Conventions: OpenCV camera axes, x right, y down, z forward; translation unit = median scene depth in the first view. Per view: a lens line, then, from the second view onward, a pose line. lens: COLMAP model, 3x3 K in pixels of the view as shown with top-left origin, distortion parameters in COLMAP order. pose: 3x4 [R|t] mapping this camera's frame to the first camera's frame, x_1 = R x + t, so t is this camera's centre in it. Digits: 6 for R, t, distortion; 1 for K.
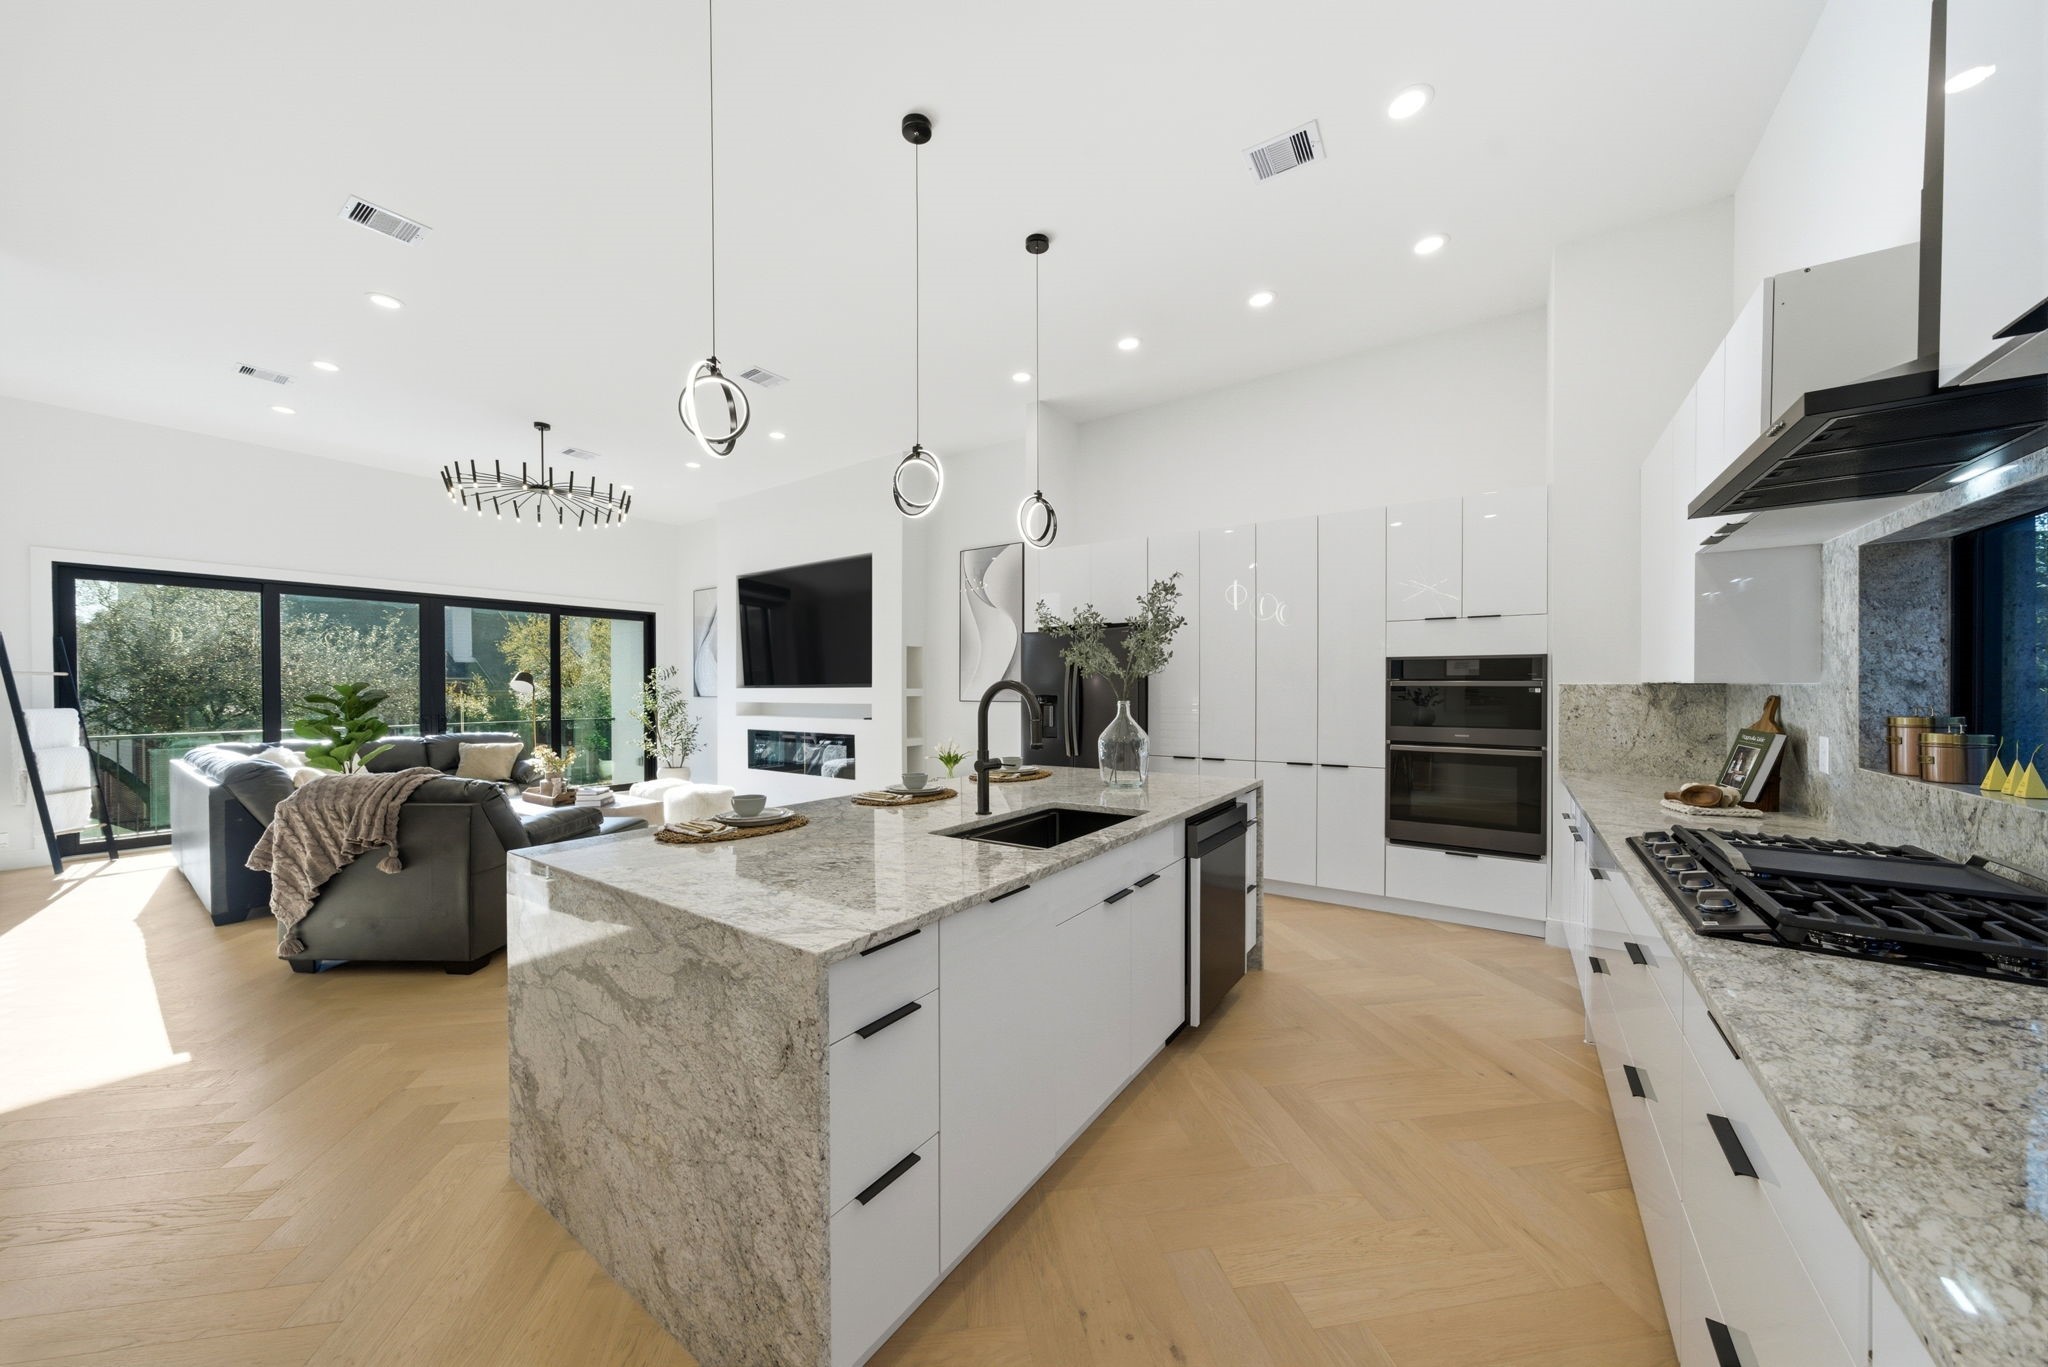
lens RADIAL K [[739.0, 0, 1021.3], [0, 739.0, 696.3], [0, 0, 1]] dist [-0.000704, 0.000194]
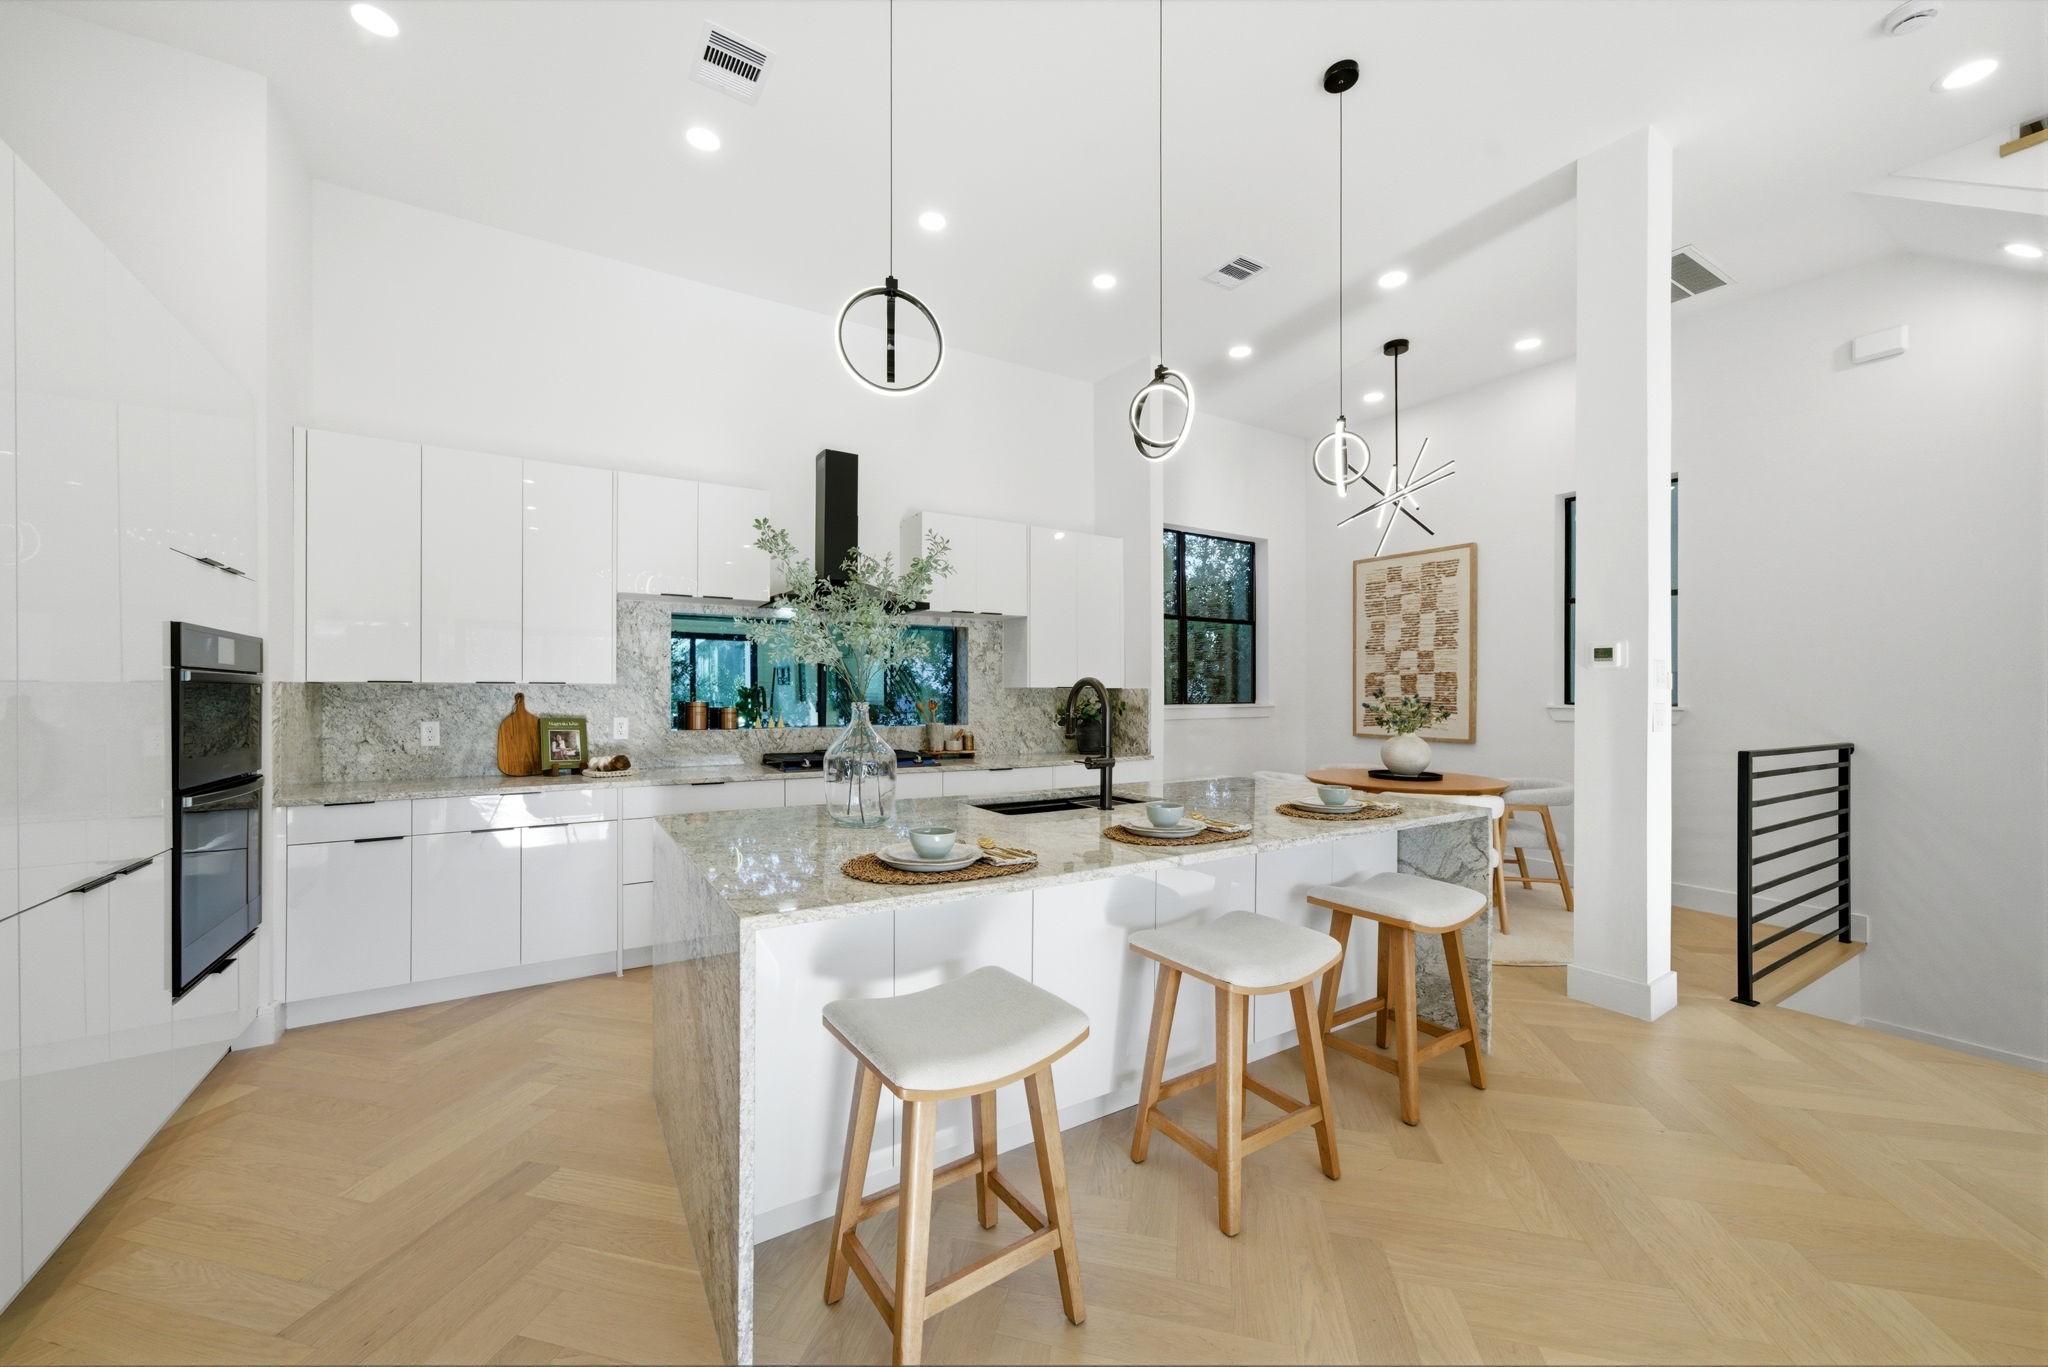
lens RADIAL K [[739.0, 0, 1021.3], [0, 739.0, 696.3], [0, 0, 1]] dist [-0.000704, 0.000194]
pose [[-0.919851, 0.000020, 0.392269, -0.248161], [0.007231, 0.999831, 0.016907, -0.007993], [-0.392202, 0.018388, -0.919695, 1.425334]]
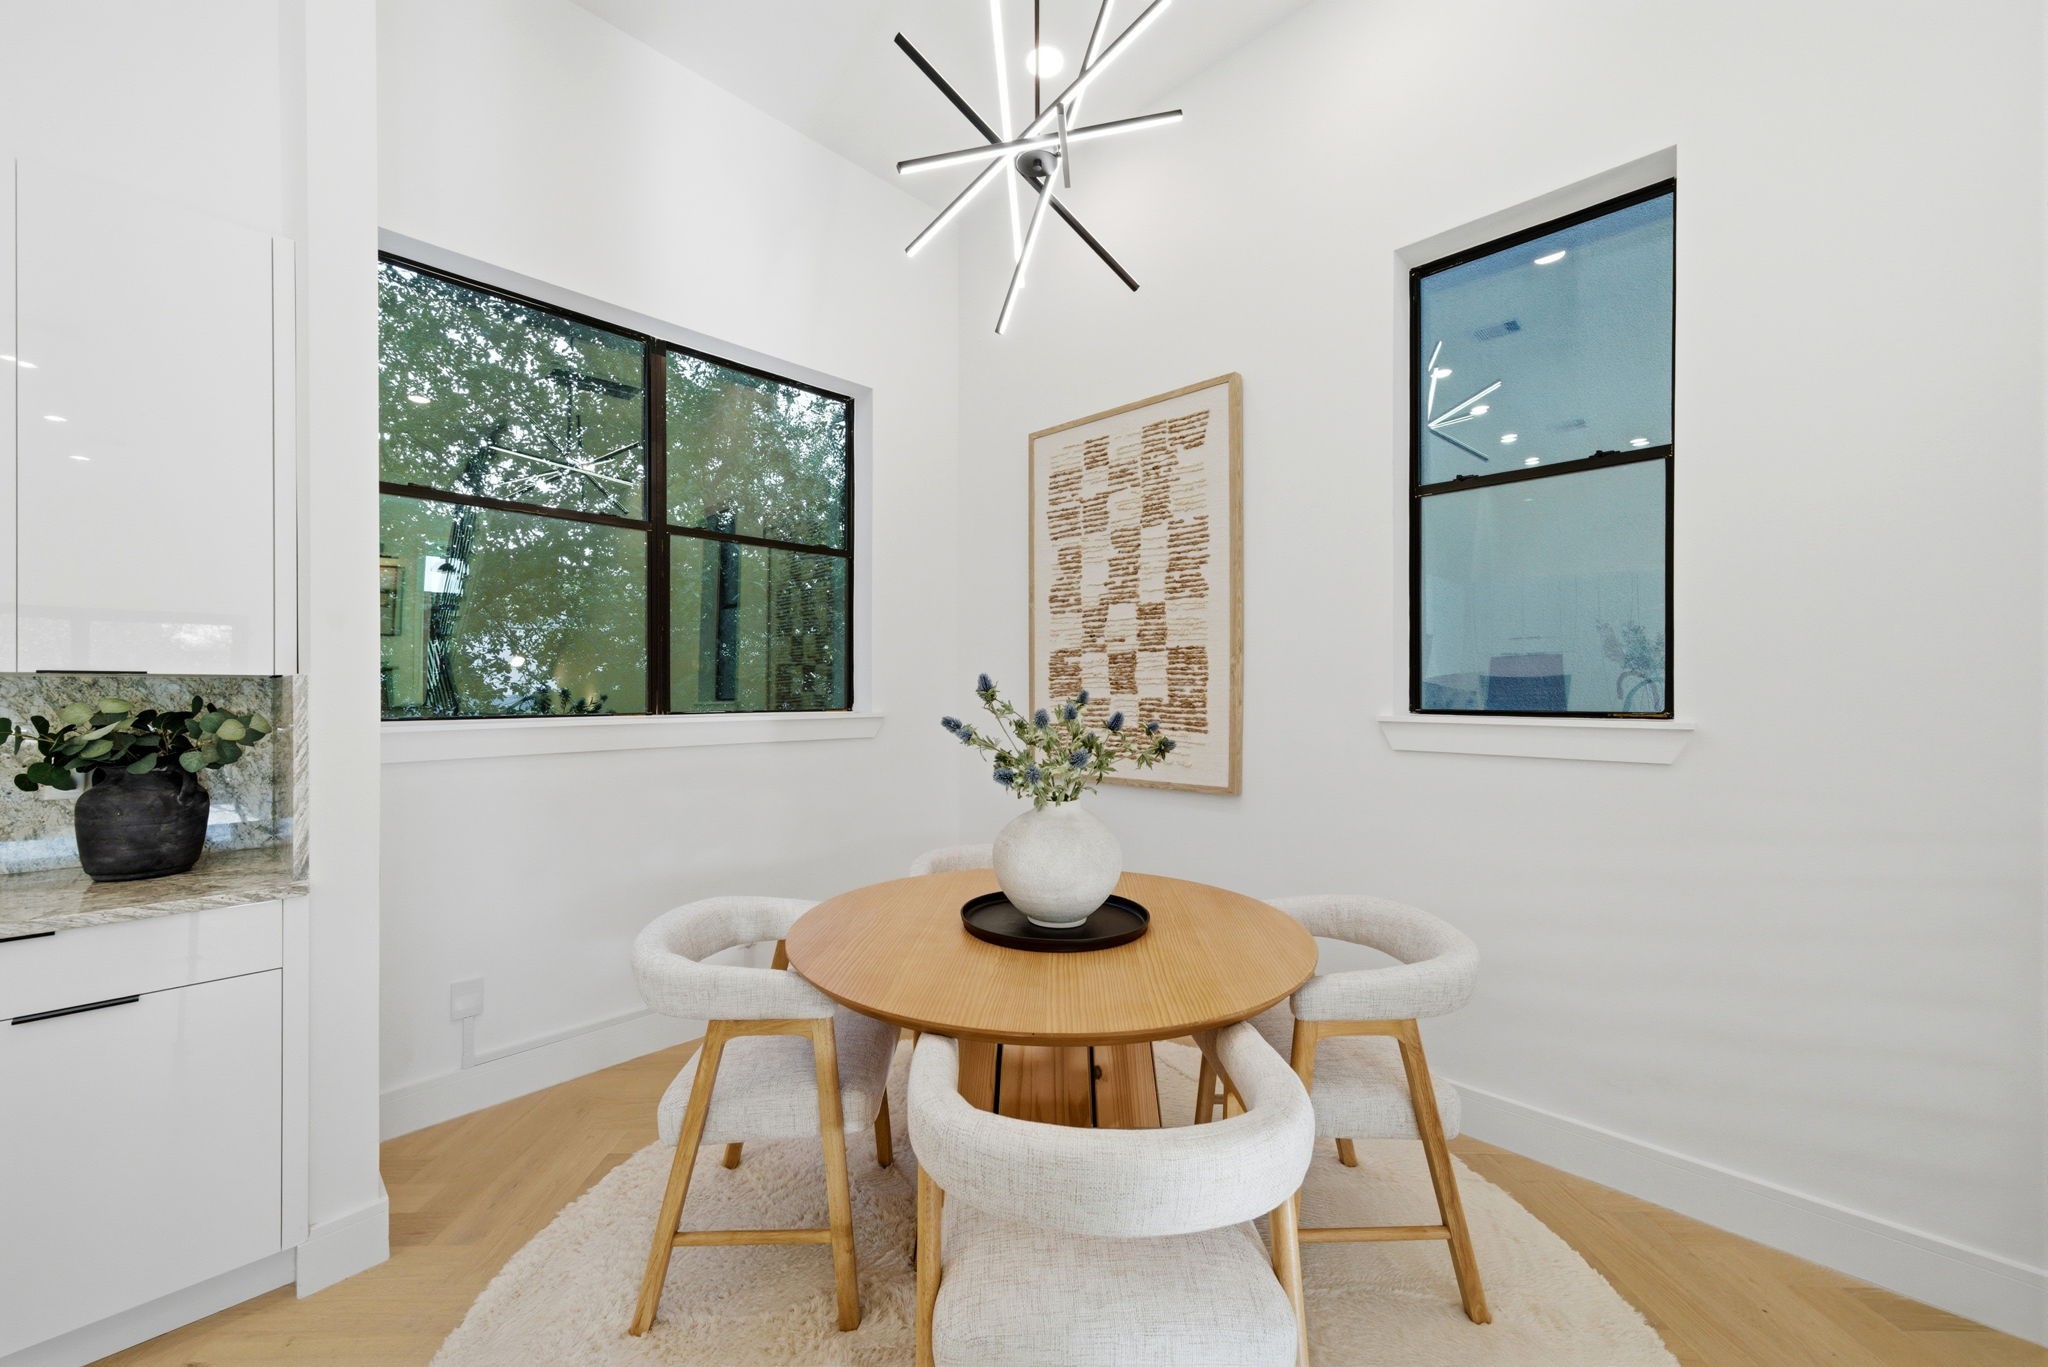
lens RADIAL K [[785.0, 0, 997.8], [0, 785.0, 684.8], [0, 0, 1]] dist [-0.048944, 0.000077]
pose [[-0.986769, 0.004203, 0.162080, -0.407949], [0.005206, 0.999970, 0.005762, 0.008396], [-0.162051, 0.006530, -0.986761, 0.402269]]
